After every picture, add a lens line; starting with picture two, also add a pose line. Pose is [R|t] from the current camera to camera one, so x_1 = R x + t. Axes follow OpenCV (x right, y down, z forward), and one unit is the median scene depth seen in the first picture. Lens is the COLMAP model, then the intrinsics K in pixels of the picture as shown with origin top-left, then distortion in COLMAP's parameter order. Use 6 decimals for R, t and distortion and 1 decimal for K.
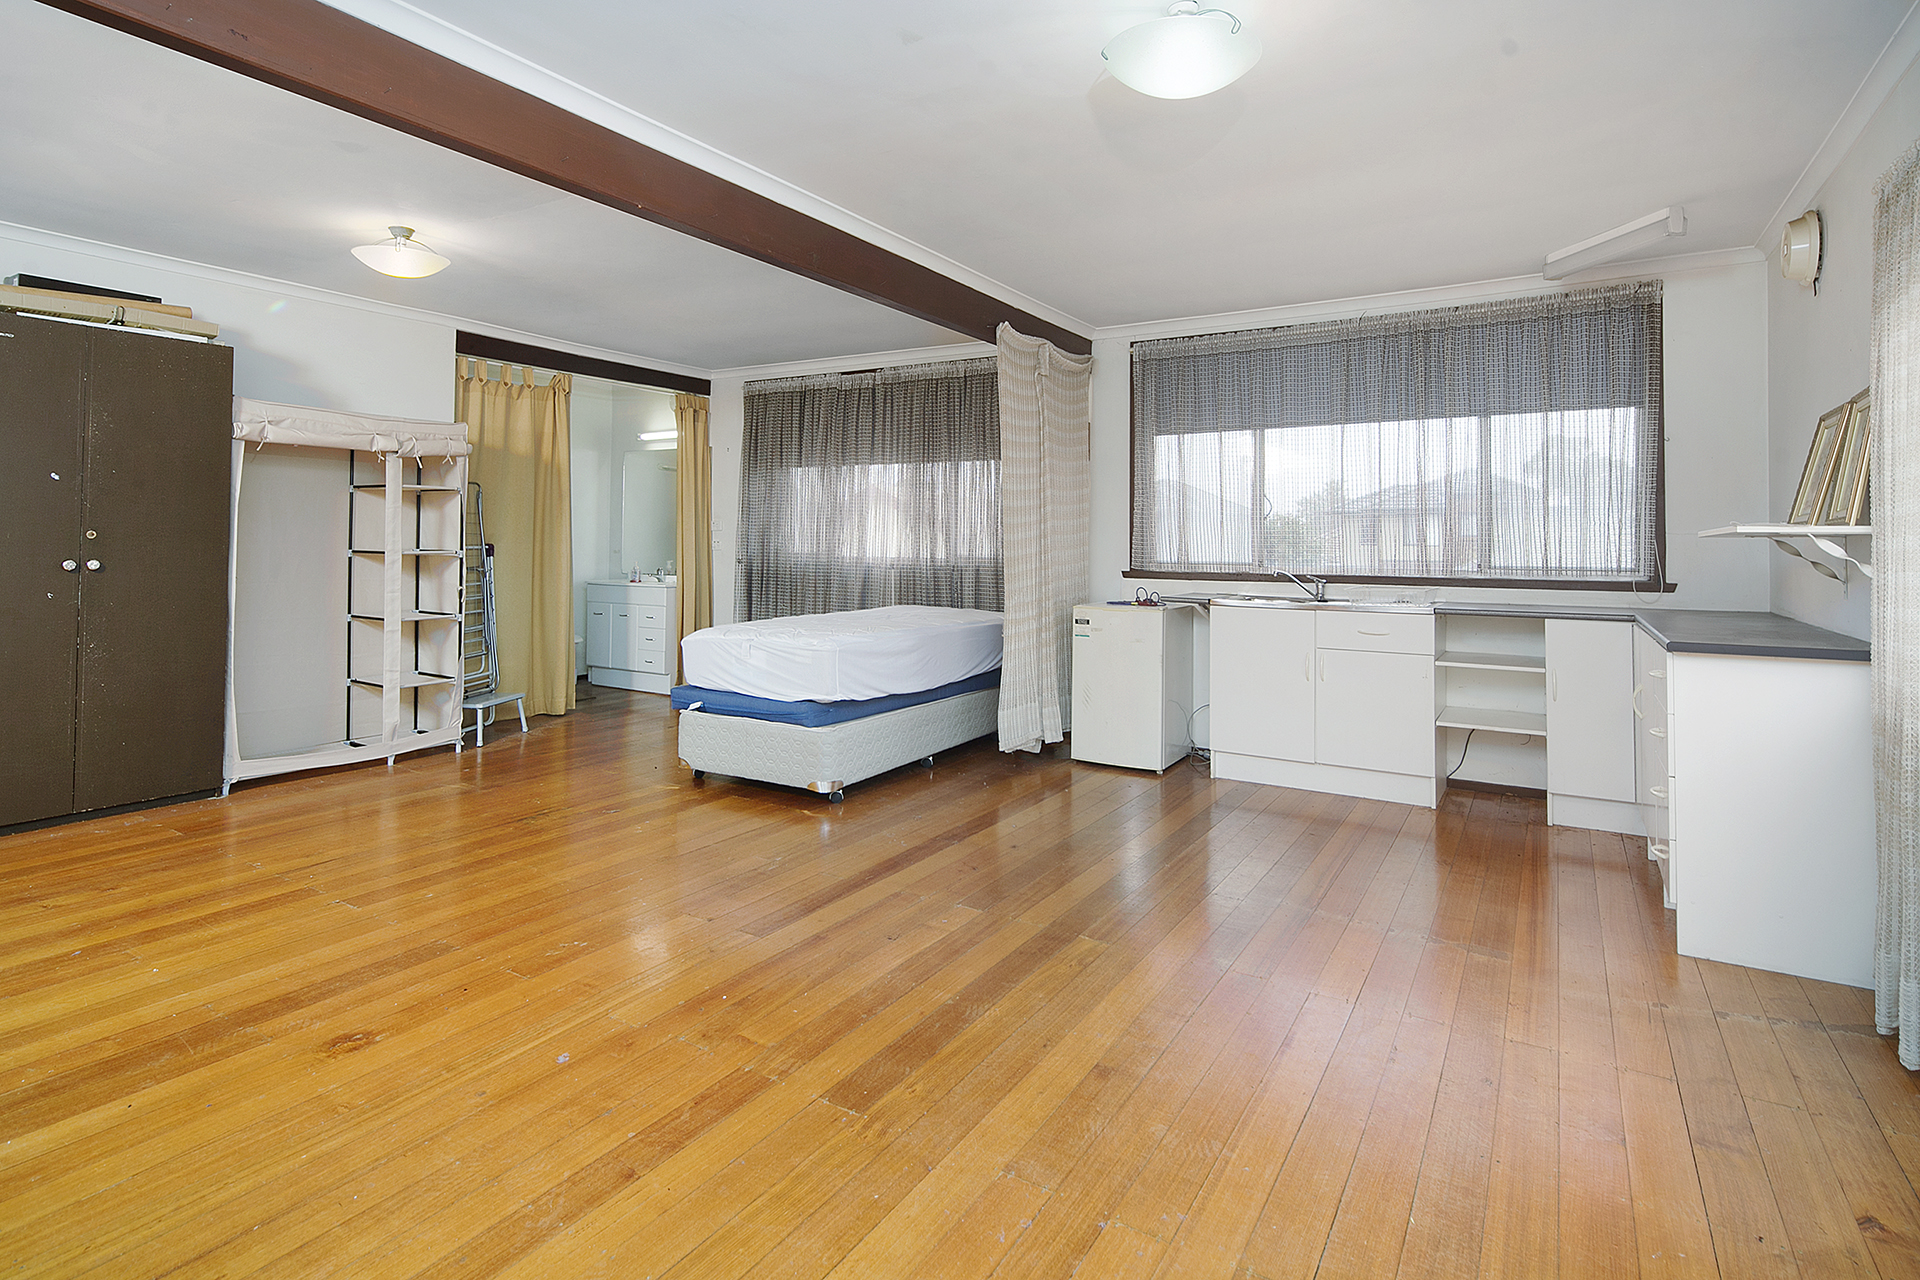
lens RADIAL K [[950.7, 0, 949.4], [0, 950.7, 525.2], [0, 0, 1]] dist [0.001649, -0.000703]
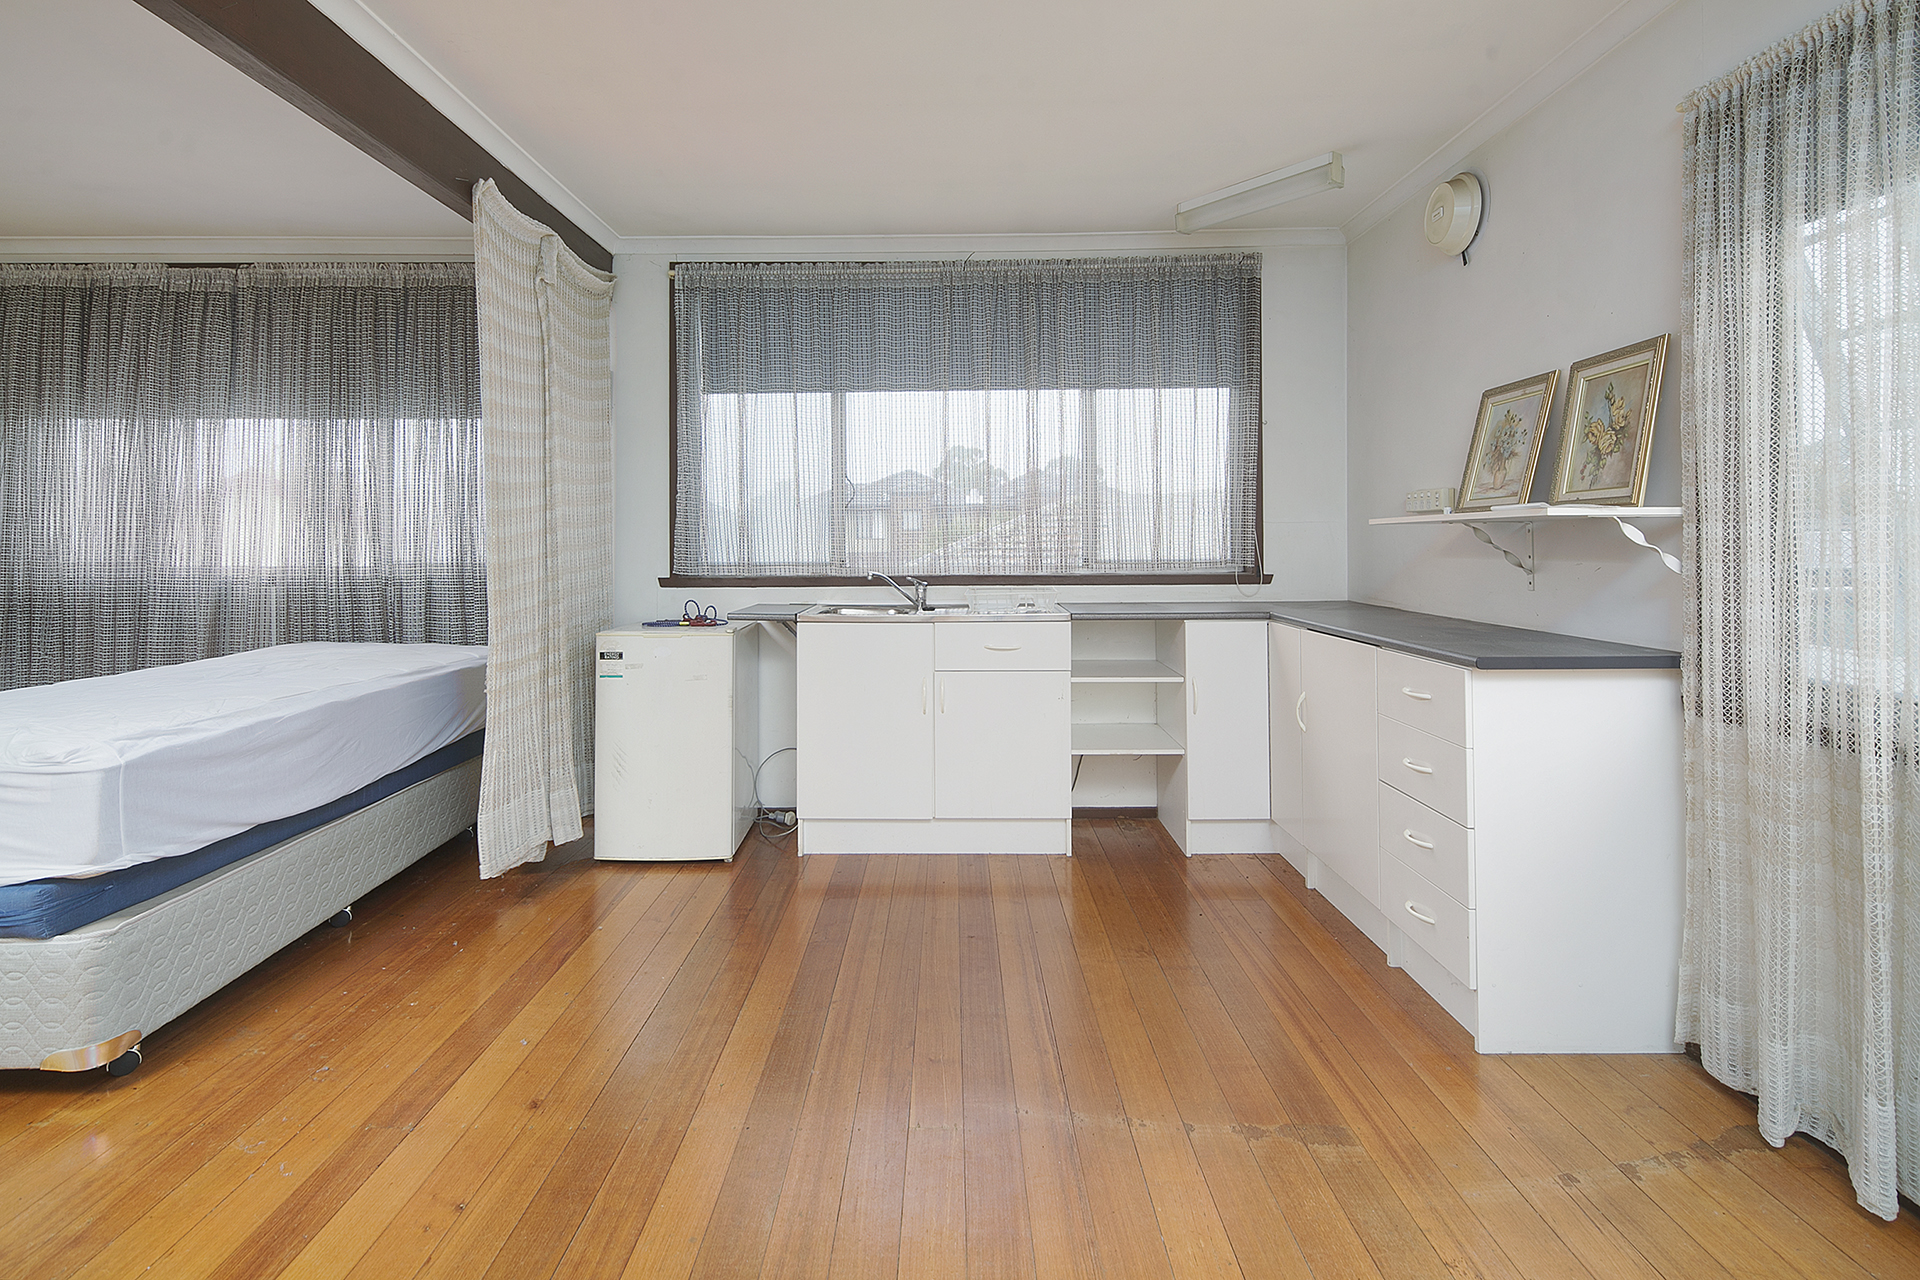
lens RADIAL K [[950.7, 0, 949.4], [0, 950.7, 525.2], [0, 0, 1]] dist [0.001649, -0.000703]
pose [[0.852916, -0.004599, 0.522028, -0.008576], [0.002006, 0.999983, 0.005531, 0.005116], [-0.522045, -0.003670, 0.852910, 0.298928]]
